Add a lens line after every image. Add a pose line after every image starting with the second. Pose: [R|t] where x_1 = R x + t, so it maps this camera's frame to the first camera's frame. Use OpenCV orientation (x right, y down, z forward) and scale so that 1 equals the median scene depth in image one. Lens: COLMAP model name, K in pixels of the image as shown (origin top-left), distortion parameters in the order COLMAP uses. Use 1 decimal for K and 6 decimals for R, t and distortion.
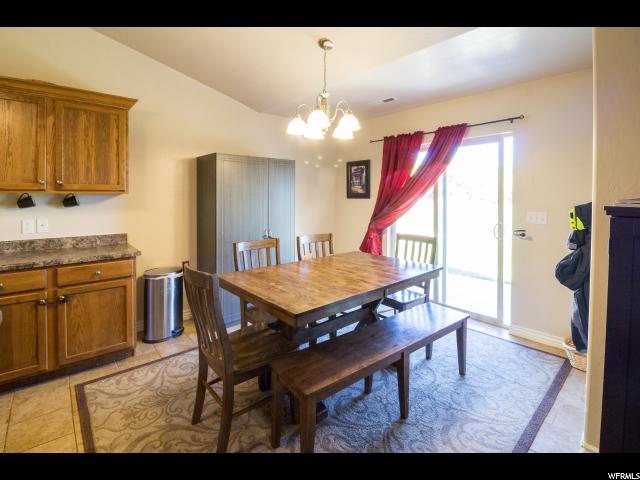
lens RADIAL K [[315.6, 0, 320.3], [0, 315.6, 198.0], [0, 0, 1]] dist [-0.005881, -0.006349]
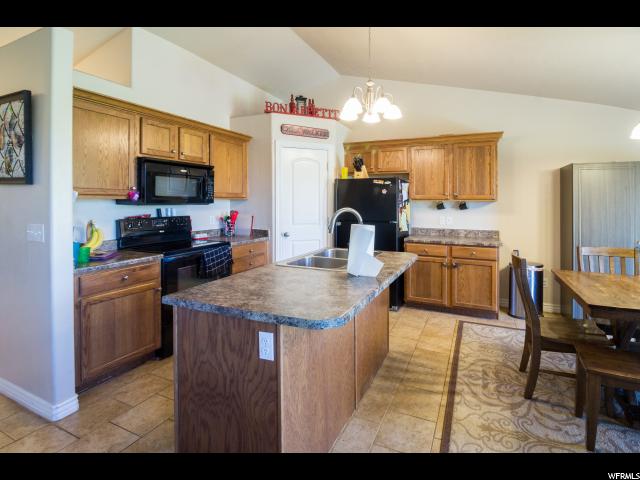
lens RADIAL K [[315.6, 0, 342.9], [0, 315.6, 202.3], [0, 0, 1]] dist [-0.005881, -0.006349]
pose [[0.426044, 0.000209, -0.904703, 0.364240], [-0.006836, 0.999972, -0.002989, -0.000385], [0.904677, 0.007458, 0.426033, -0.204845]]
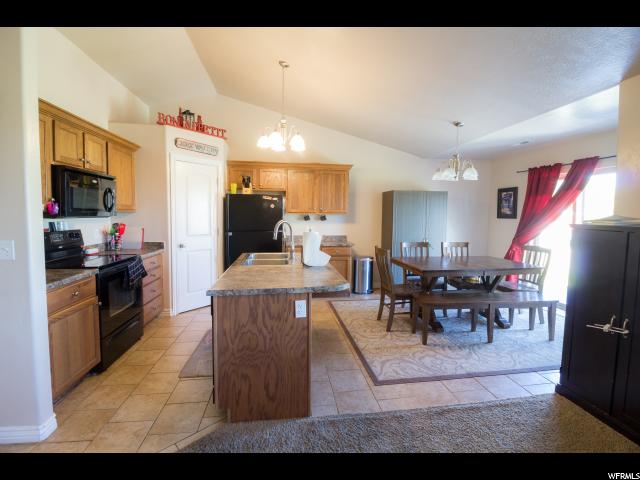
lens RADIAL K [[315.6, 0, 319.6], [0, 315.6, 236.3], [0, 0, 1]] dist [-0.005881, -0.006349]
pose [[0.839389, 0.042824, -0.541841, 0.311202], [-0.009189, 0.997867, 0.064629, -0.003421], [0.543453, -0.049270, 0.837992, -0.760076]]
